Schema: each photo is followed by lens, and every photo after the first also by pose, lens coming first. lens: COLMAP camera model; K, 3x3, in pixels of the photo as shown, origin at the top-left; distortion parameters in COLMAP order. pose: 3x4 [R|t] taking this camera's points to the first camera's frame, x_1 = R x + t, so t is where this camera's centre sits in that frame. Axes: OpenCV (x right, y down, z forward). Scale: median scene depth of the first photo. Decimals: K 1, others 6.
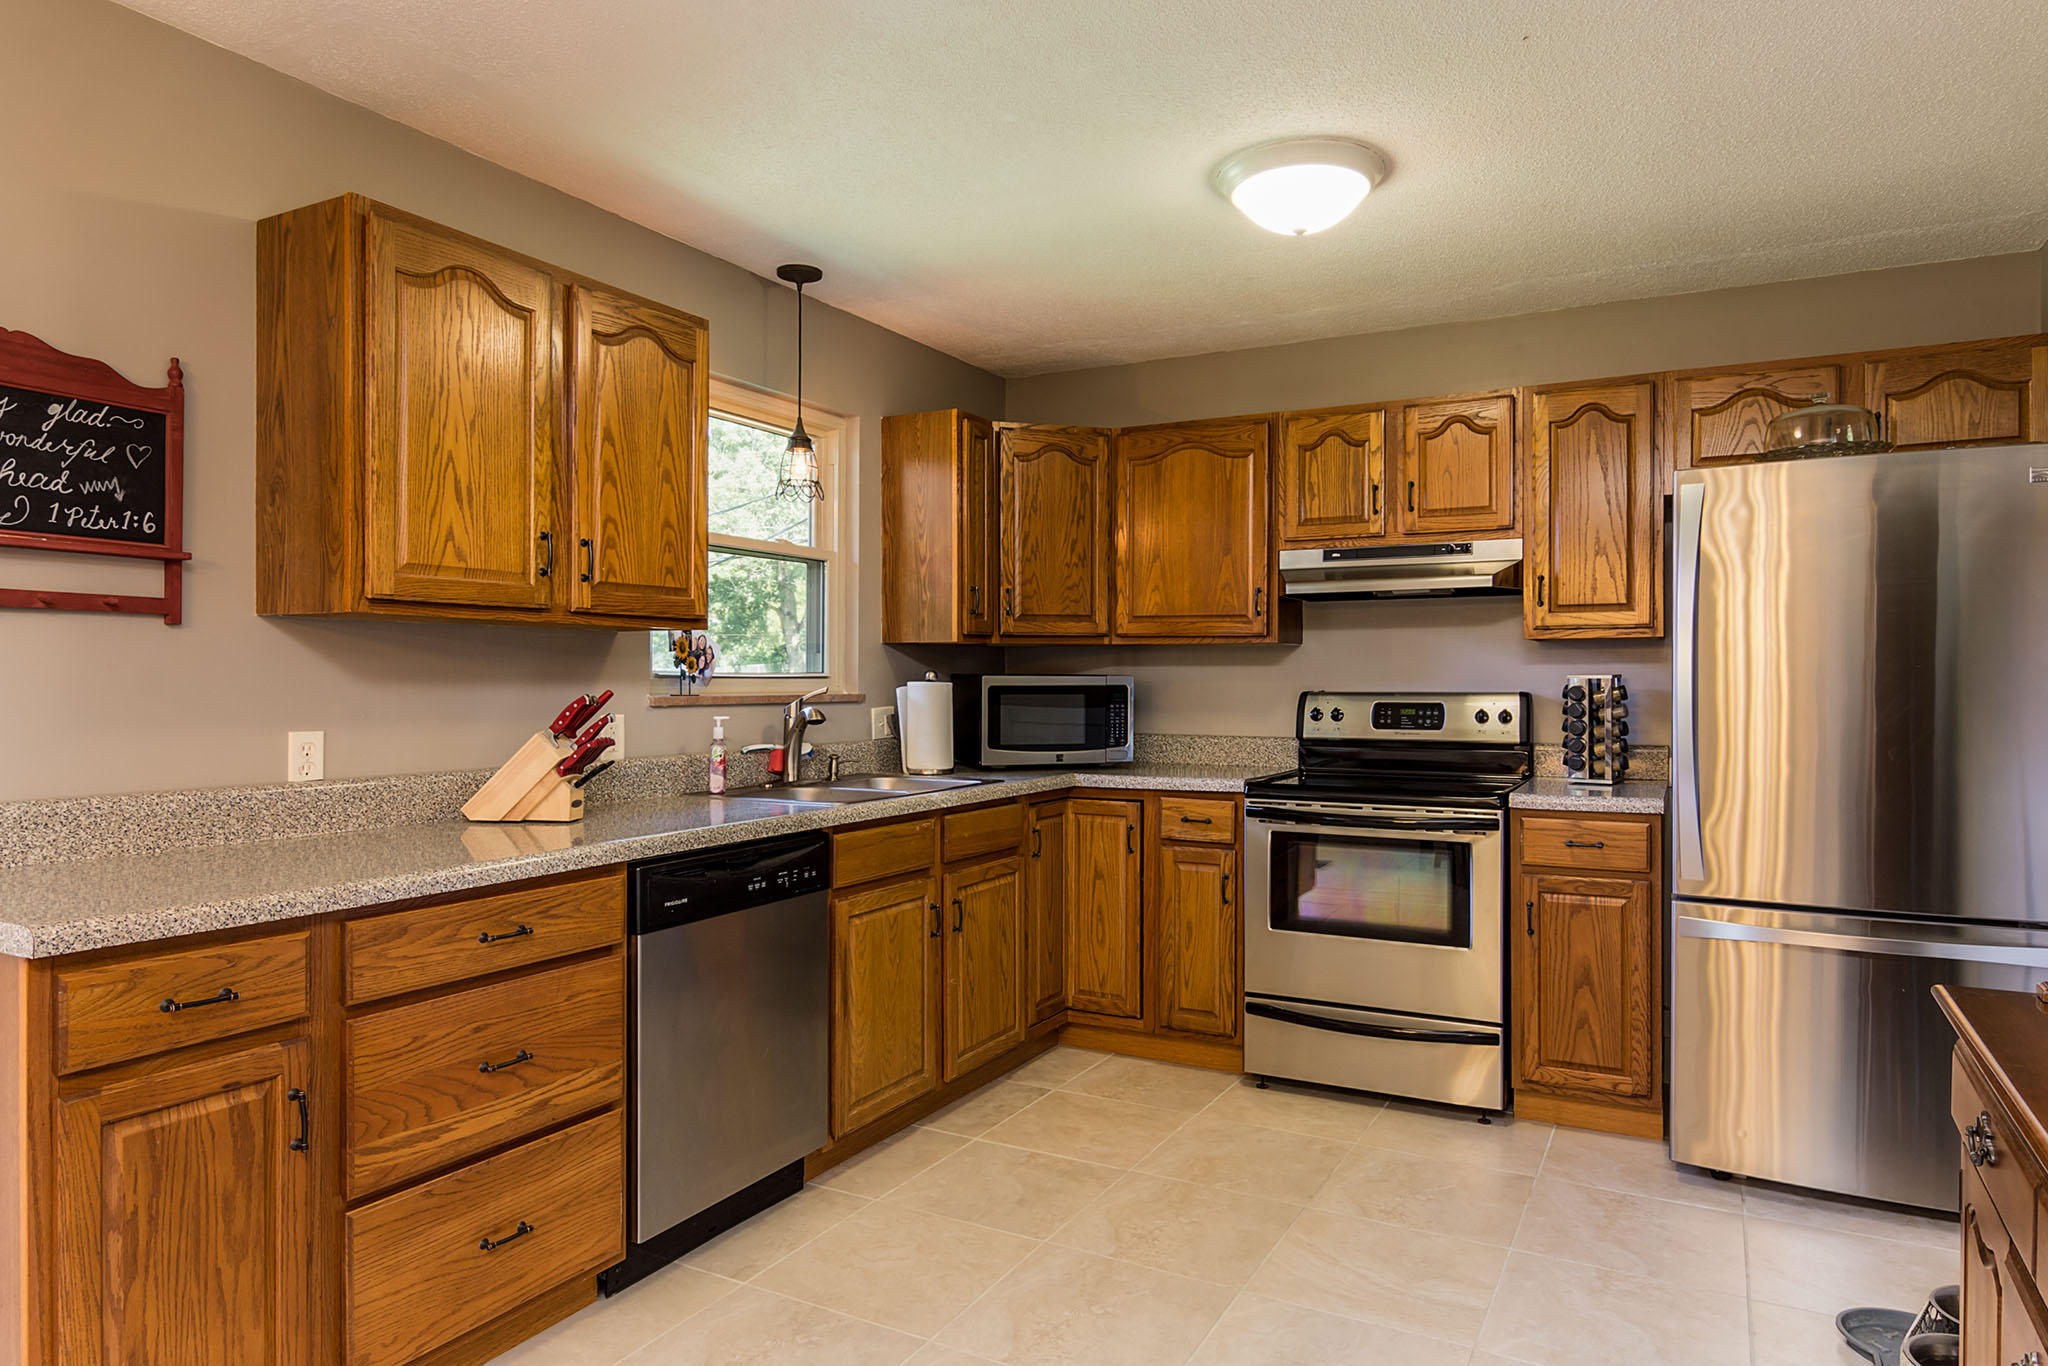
lens RADIAL K [[1195.1, 0, 1026.0], [0, 1195.1, 682.8], [0, 0, 1]] dist [0.000556, -0.005712]
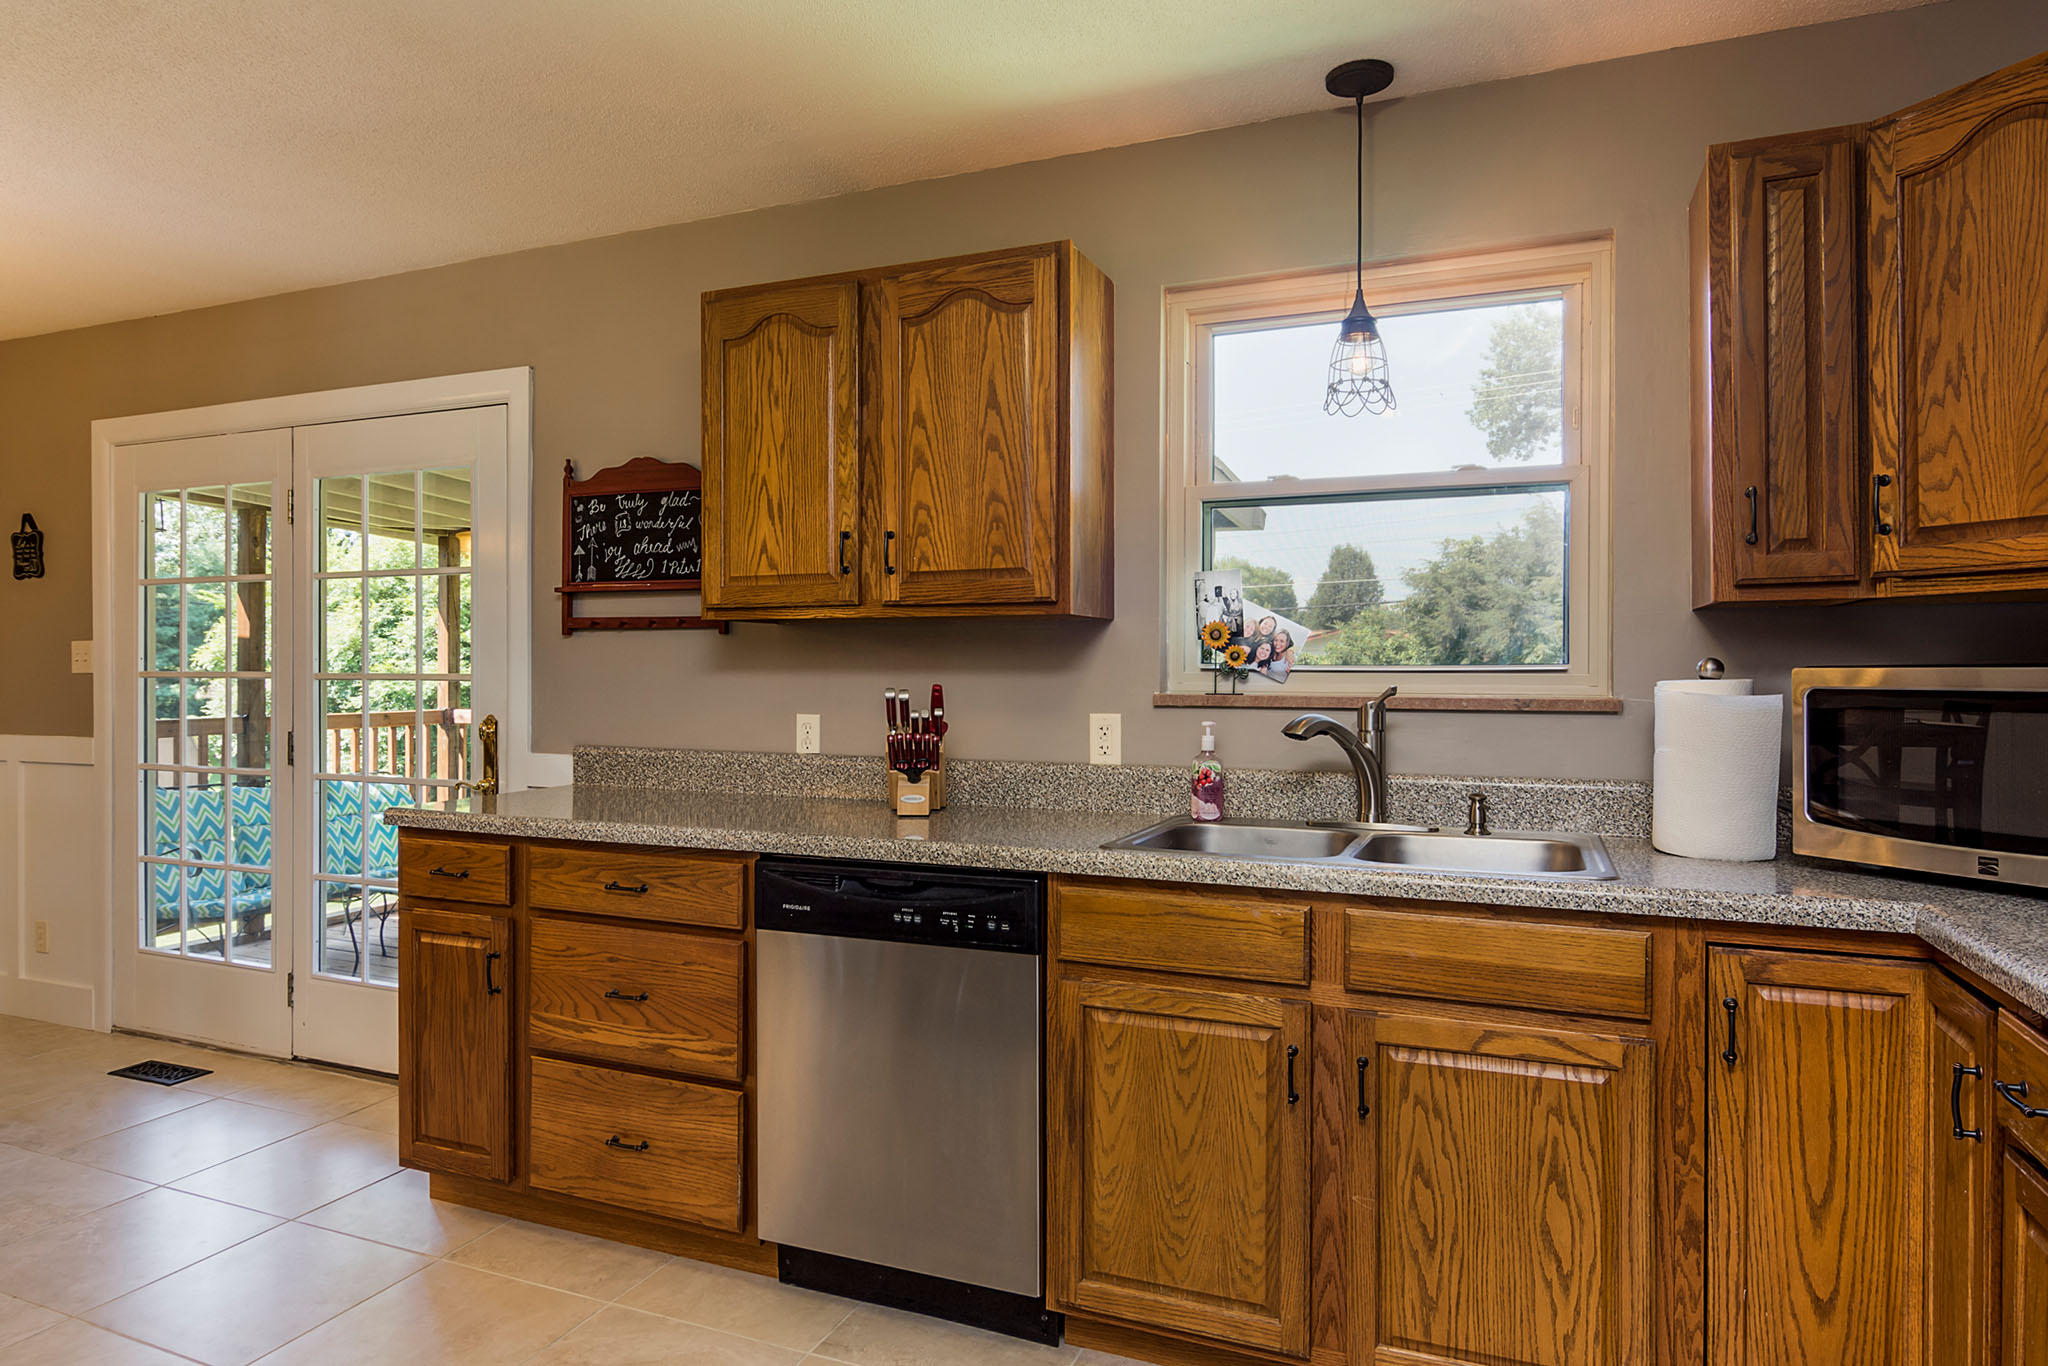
lens RADIAL K [[1195.1, 0, 1019.2], [0, 1195.1, 675.4], [0, 0, 1]] dist [0.000556, -0.005712]
pose [[0.127102, 0.003228, -0.991884, 0.452152], [-0.004443, 0.999987, 0.002685, -0.002925], [0.991880, 0.004066, 0.127115, 0.707269]]
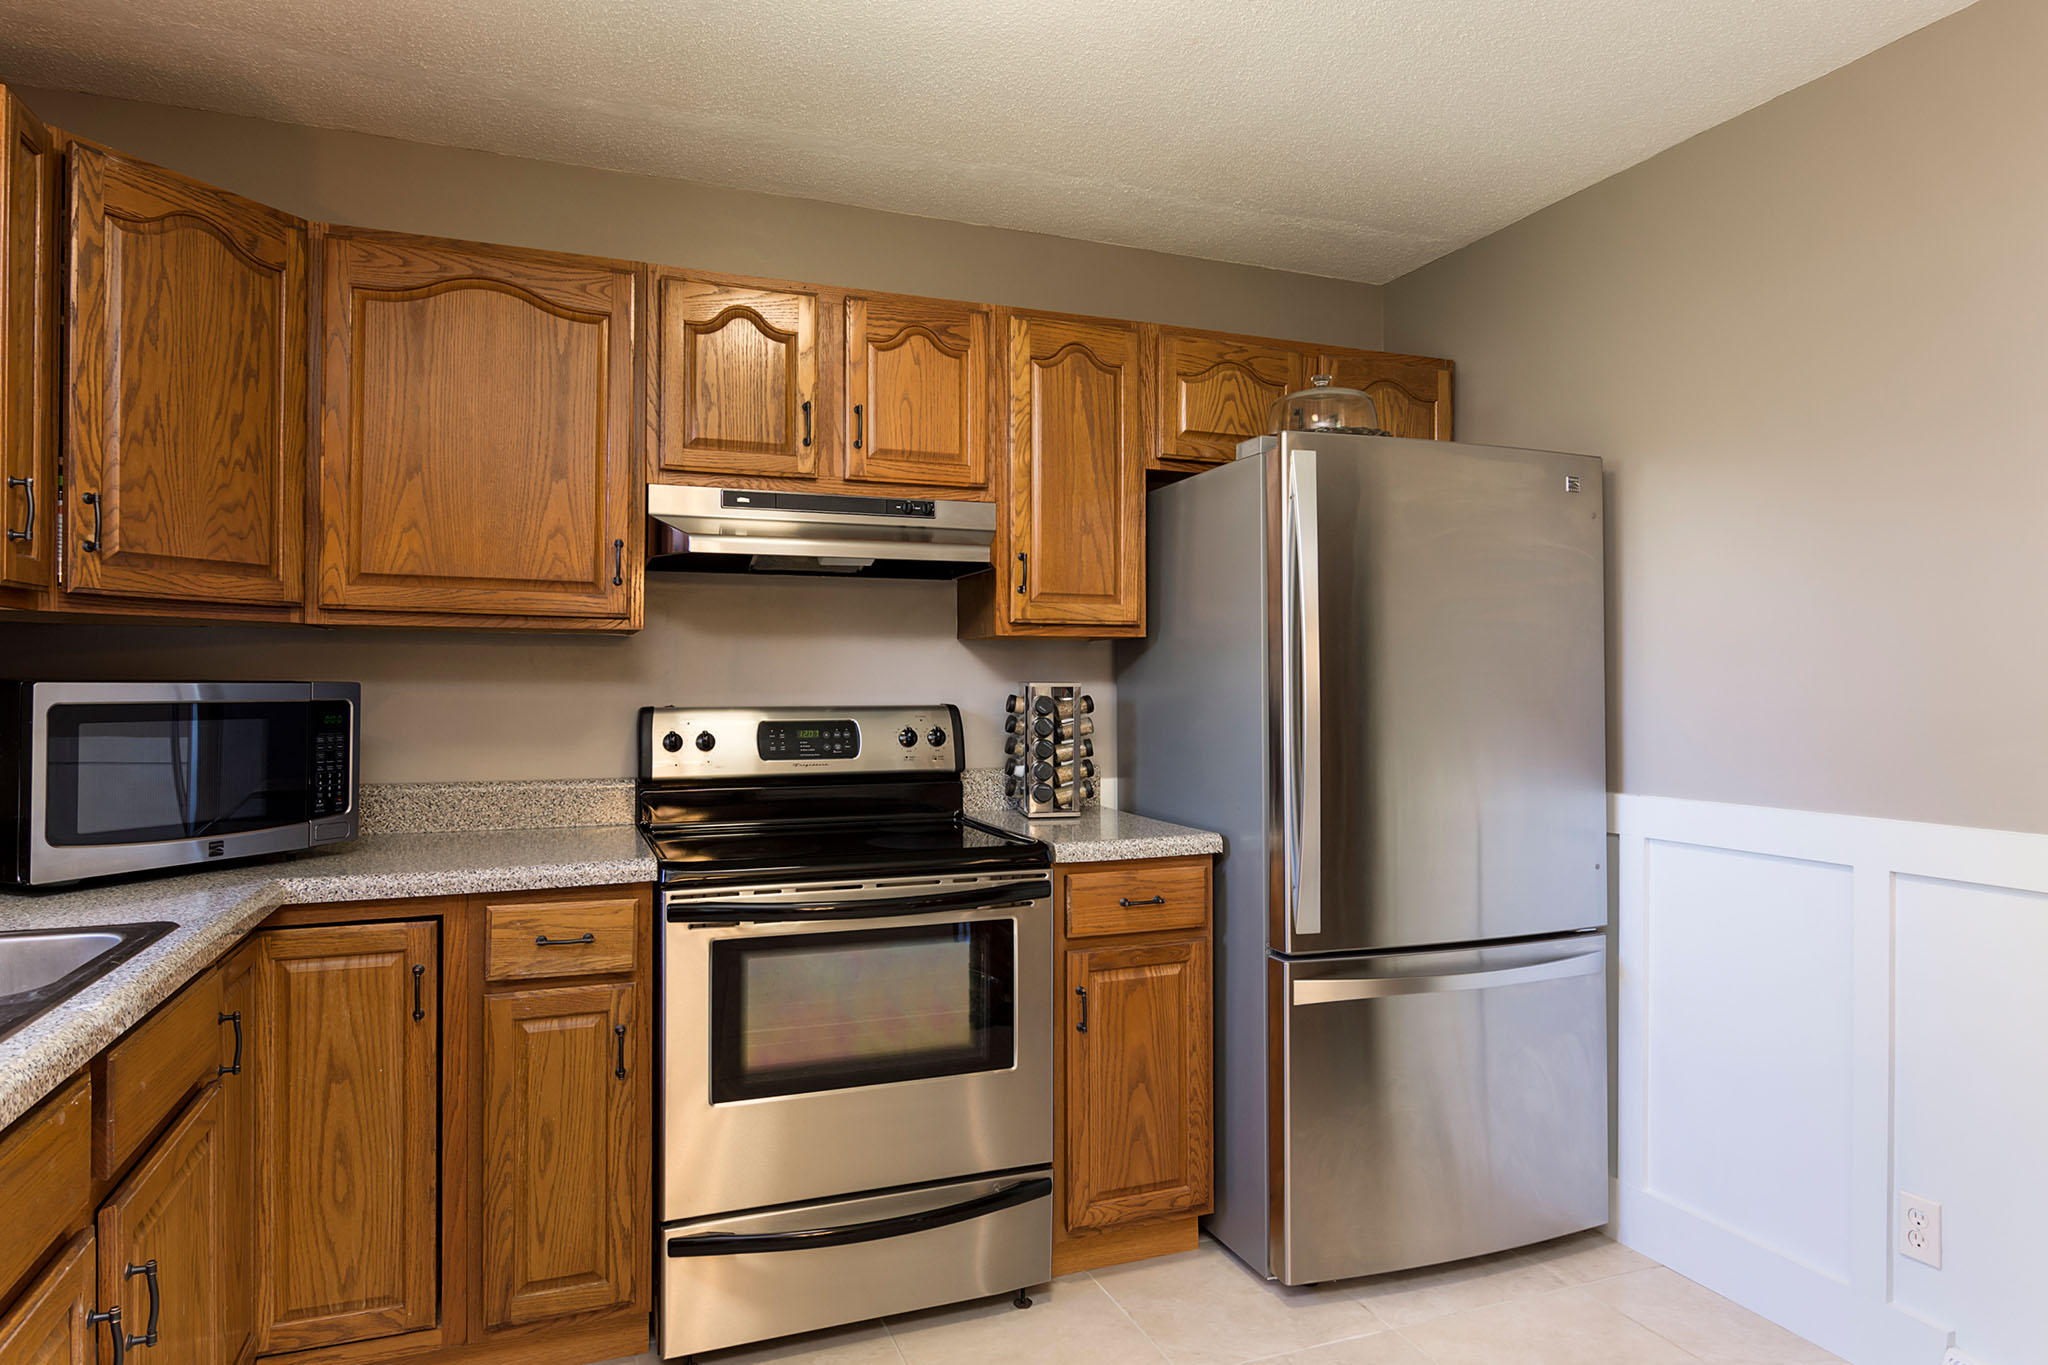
lens RADIAL K [[1195.1, 0, 1020.7], [0, 1195.1, 678.5], [0, 0, 1]] dist [0.000556, -0.005712]
pose [[0.647076, 0.004023, 0.762415, -0.153154], [0.003007, 0.999965, -0.007828, -0.003011], [-0.762419, 0.007358, 0.647041, 0.490084]]
